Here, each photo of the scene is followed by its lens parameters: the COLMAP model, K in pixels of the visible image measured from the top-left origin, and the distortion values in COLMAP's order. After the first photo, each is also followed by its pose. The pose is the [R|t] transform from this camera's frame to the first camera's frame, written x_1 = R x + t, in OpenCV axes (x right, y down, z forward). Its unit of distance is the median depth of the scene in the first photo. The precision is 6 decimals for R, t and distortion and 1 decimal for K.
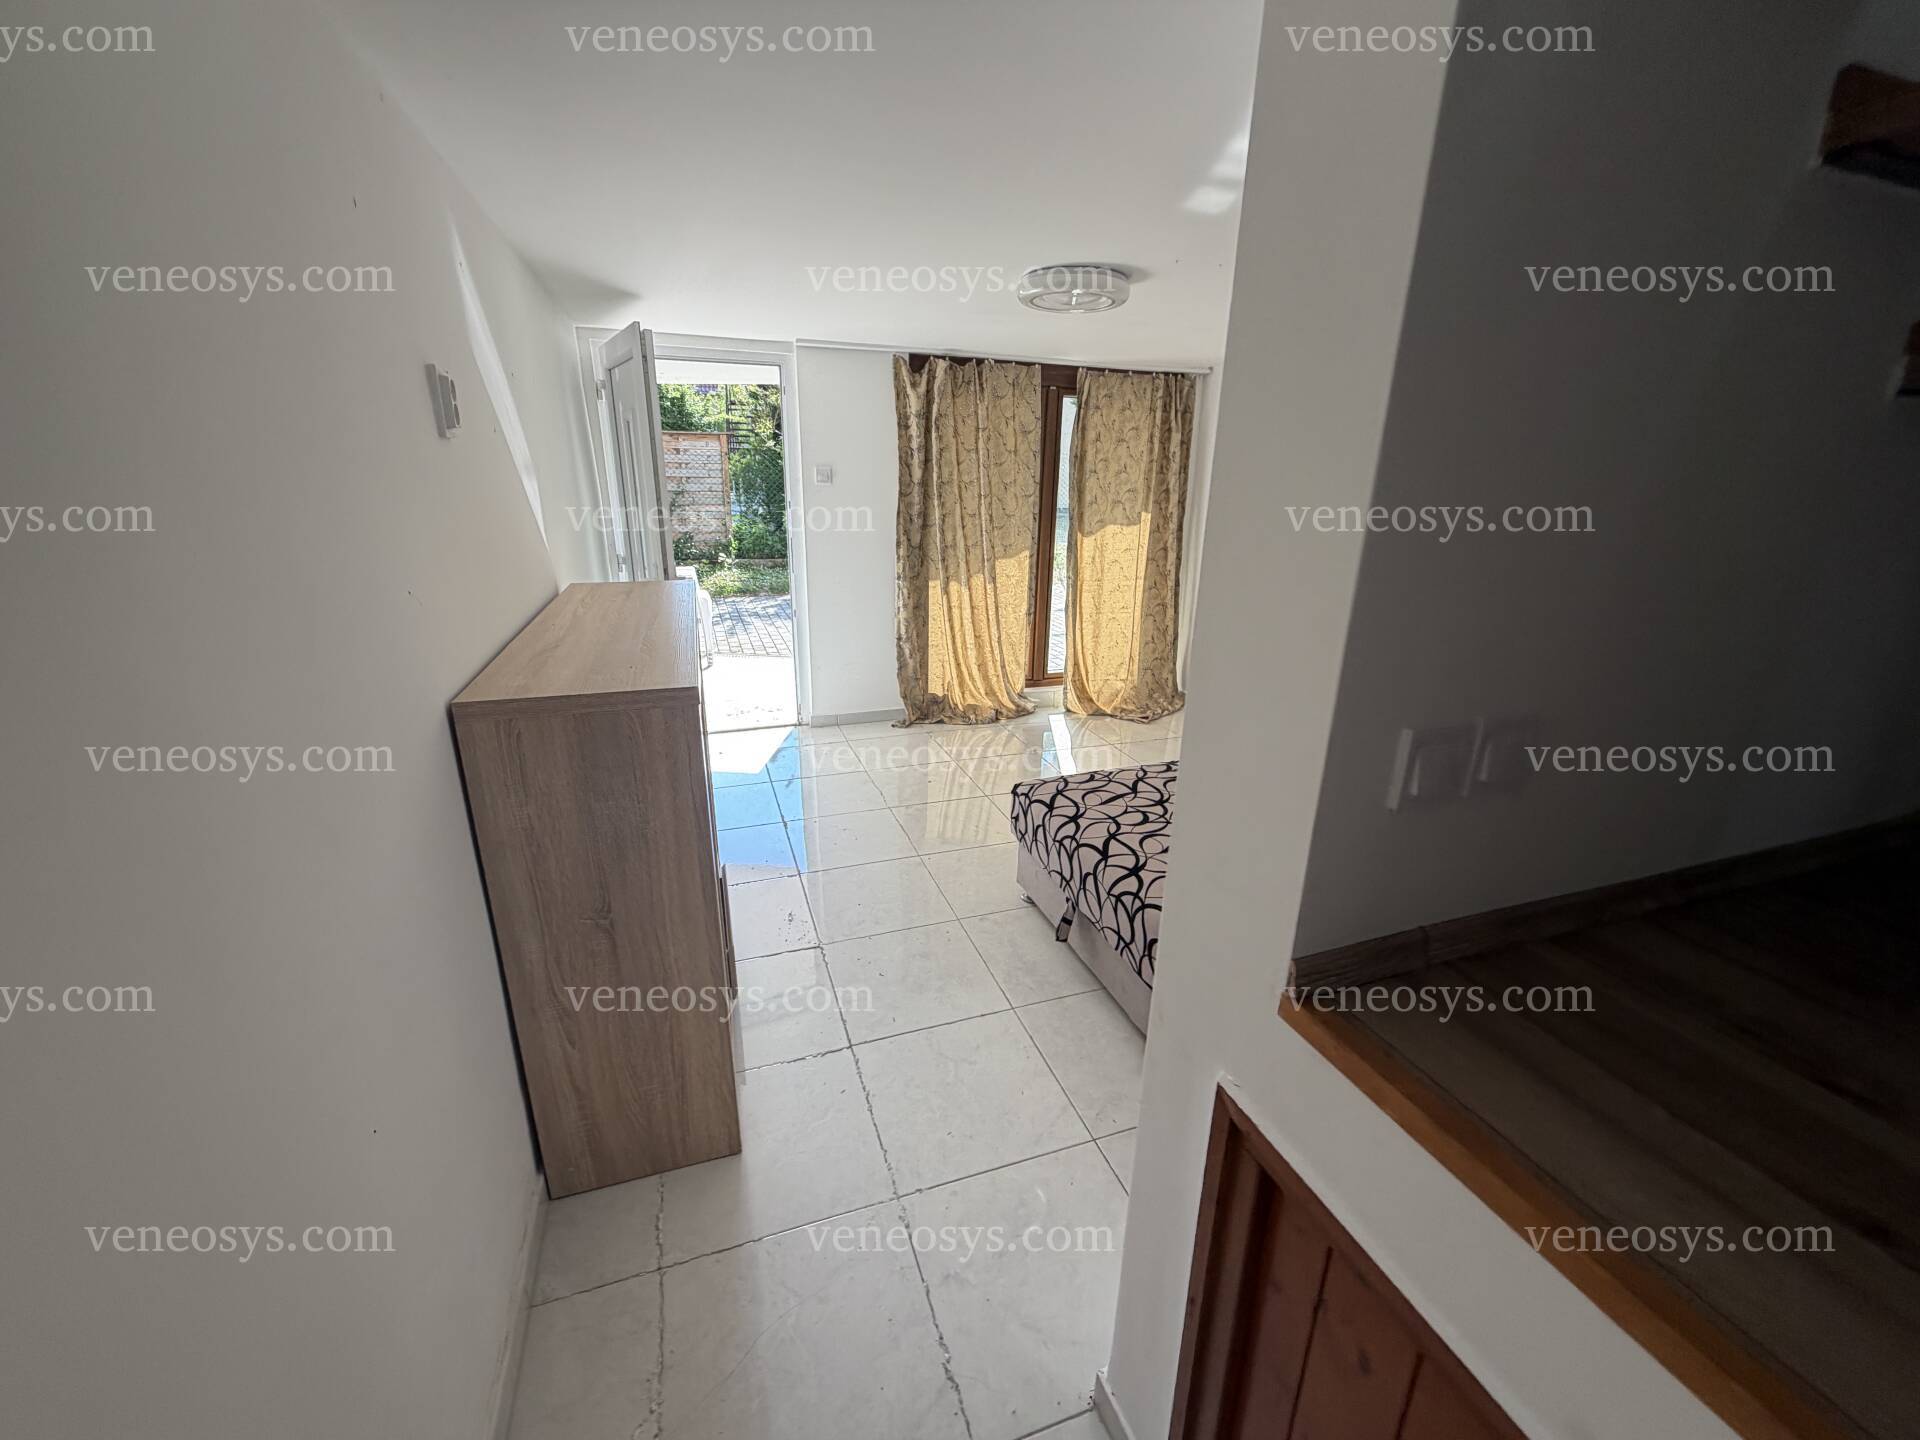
lens RADIAL K [[767.2, 0, 960.0], [0, 767.2, 720.0], [0, 0, 1]] dist [0.000018, 0.000963]
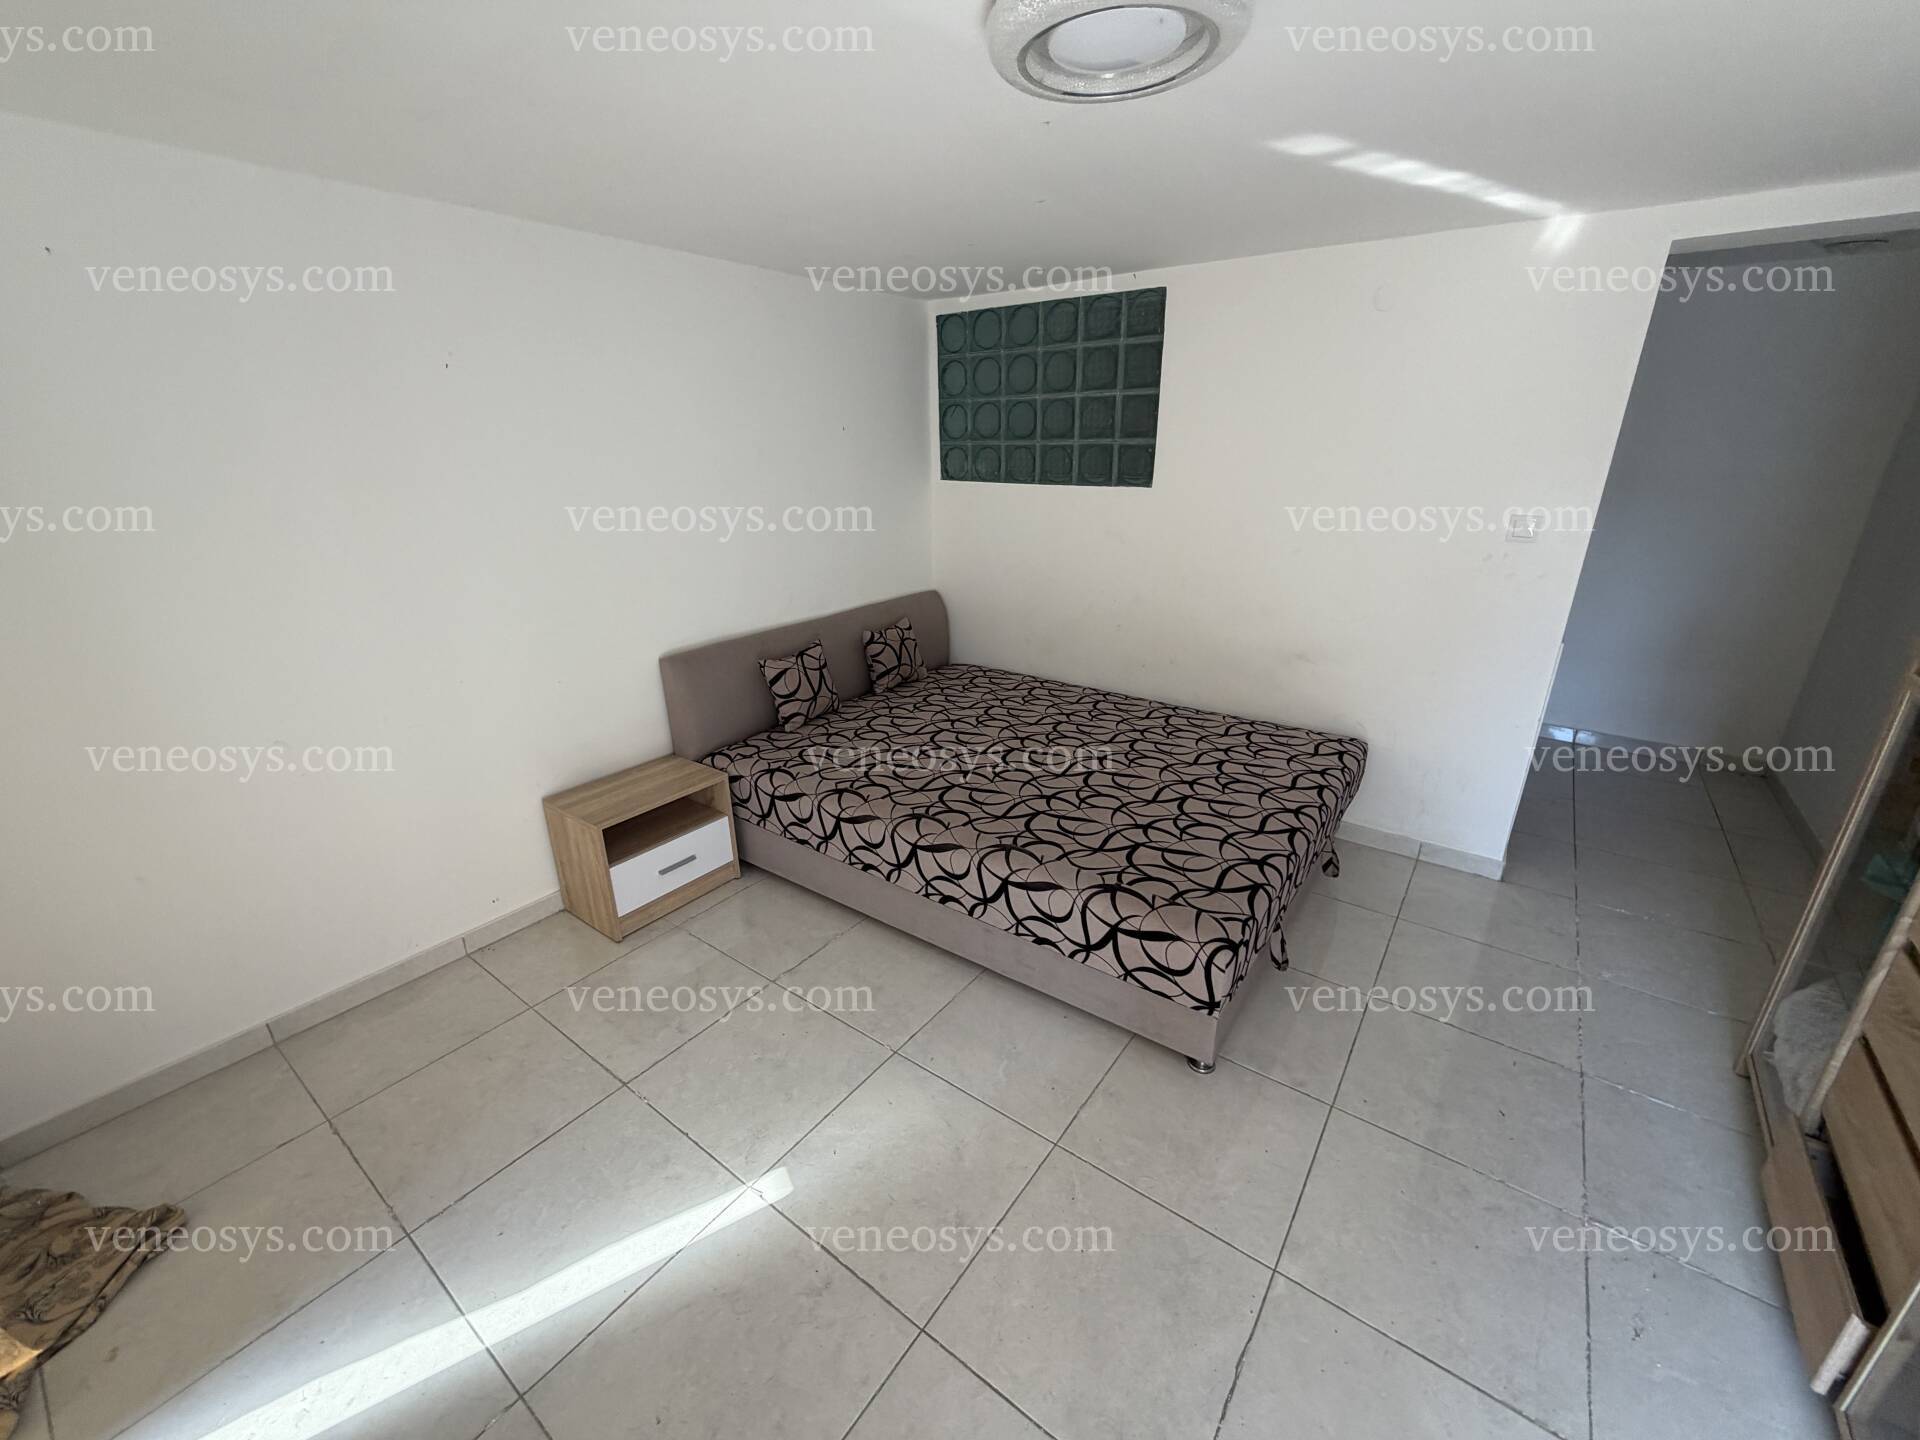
lens RADIAL K [[767.2, 0, 960.0], [0, 767.2, 720.0], [0, 0, 1]] dist [0.000018, 0.000963]
pose [[-0.560939, -0.297240, 0.772655, -0.137432], [0.257988, 0.824078, 0.504319, -0.257947], [-0.786632, 0.482228, -0.385573, 0.766108]]
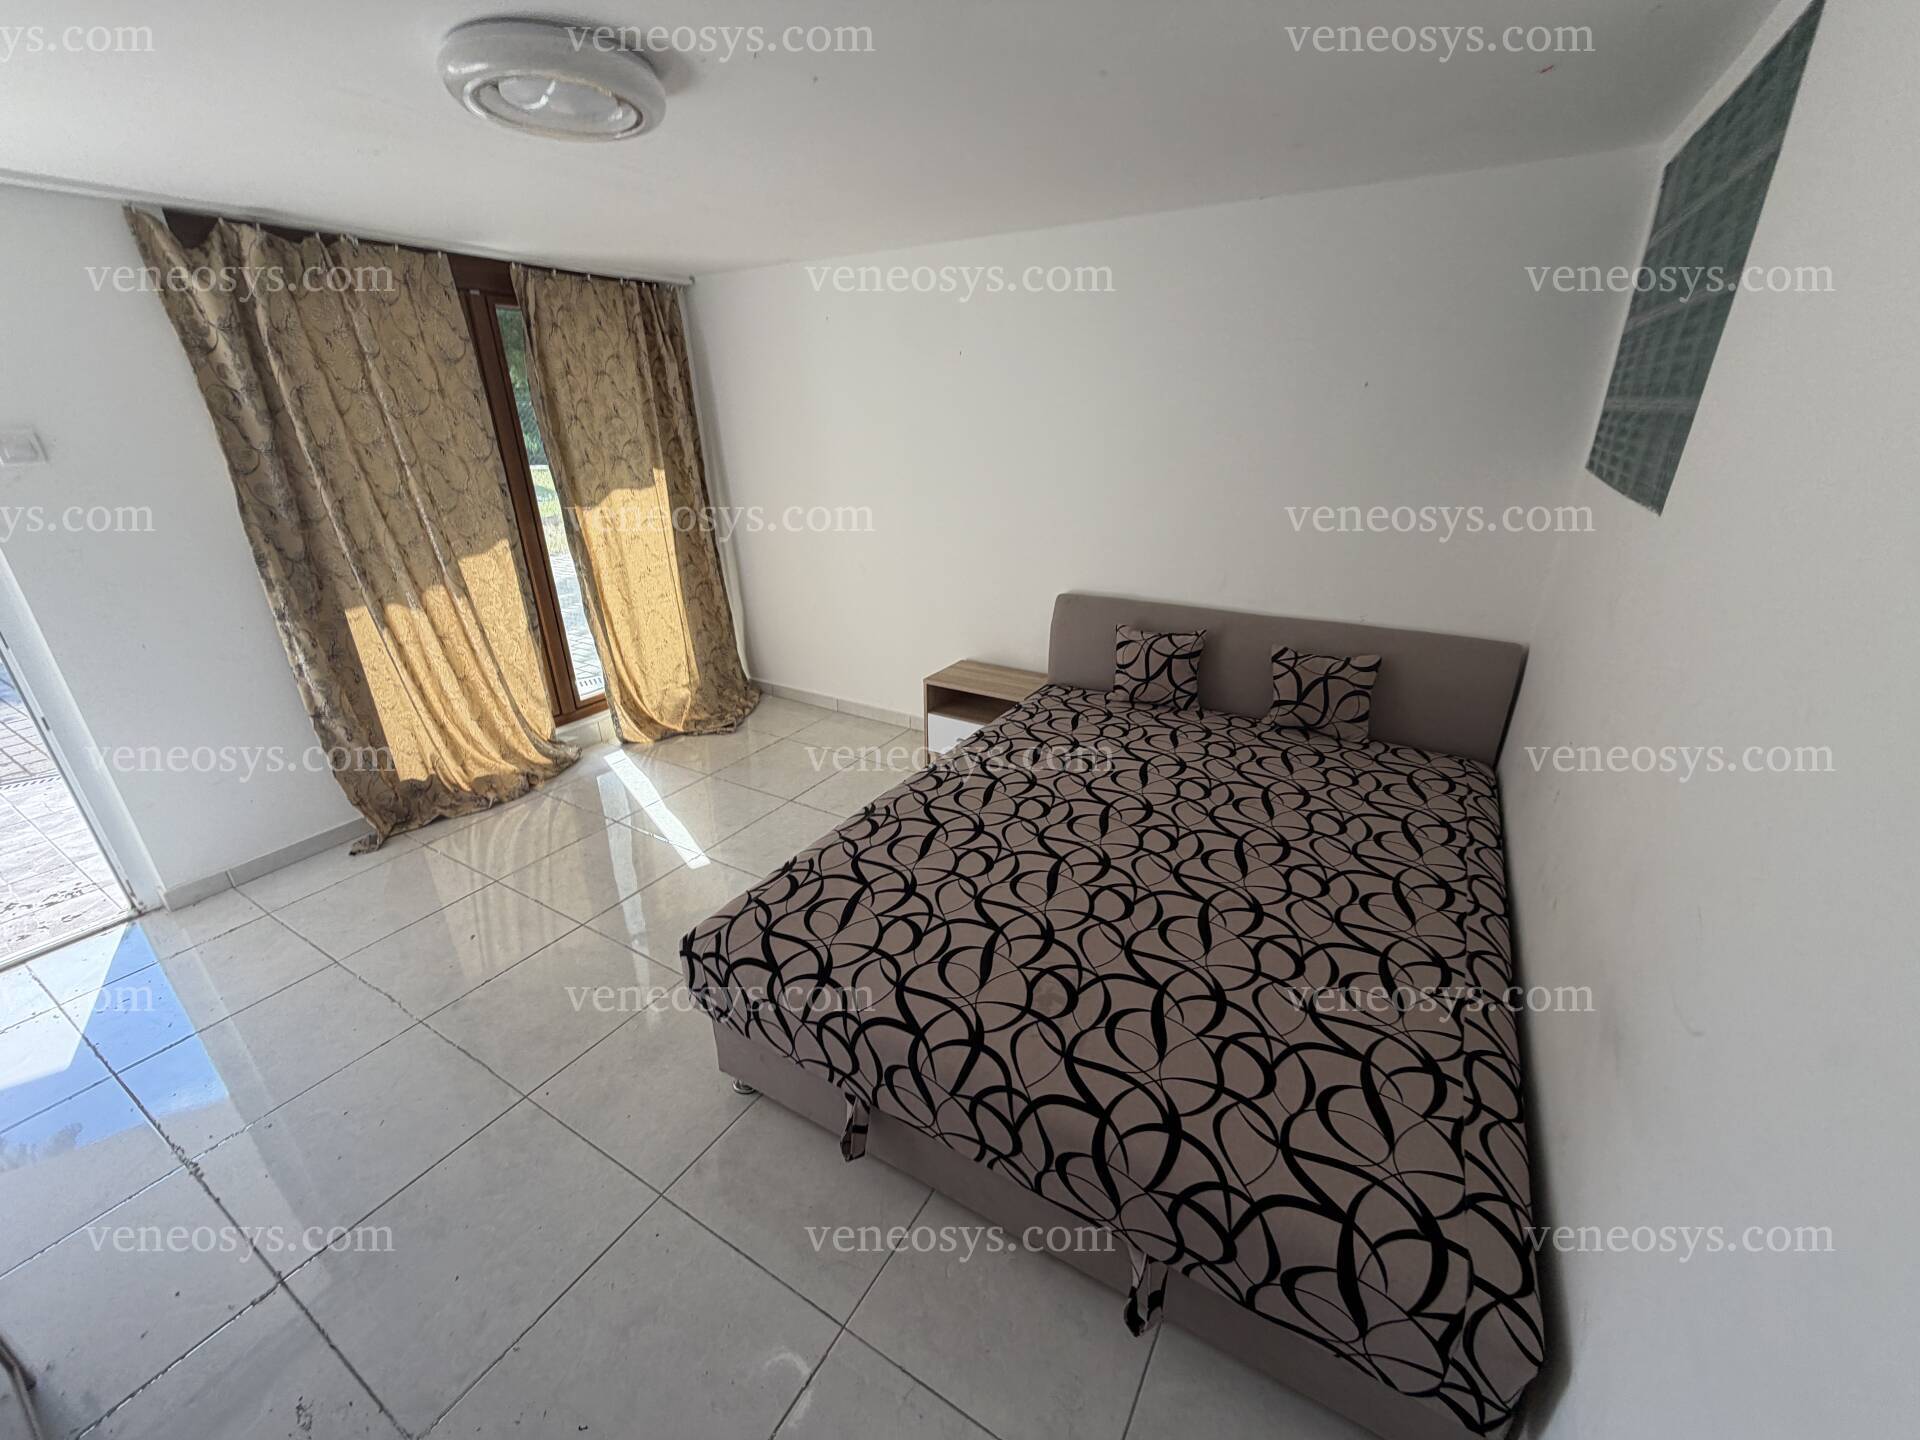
lens RADIAL K [[767.2, 0, 960.0], [0, 767.2, 720.0], [0, 0, 1]] dist [0.000018, 0.000963]
pose [[0.770124, -0.268090, 0.578823, -0.039088], [0.226008, 0.963210, 0.145421, -0.073293], [-0.596514, 0.018827, 0.802382, 0.210736]]
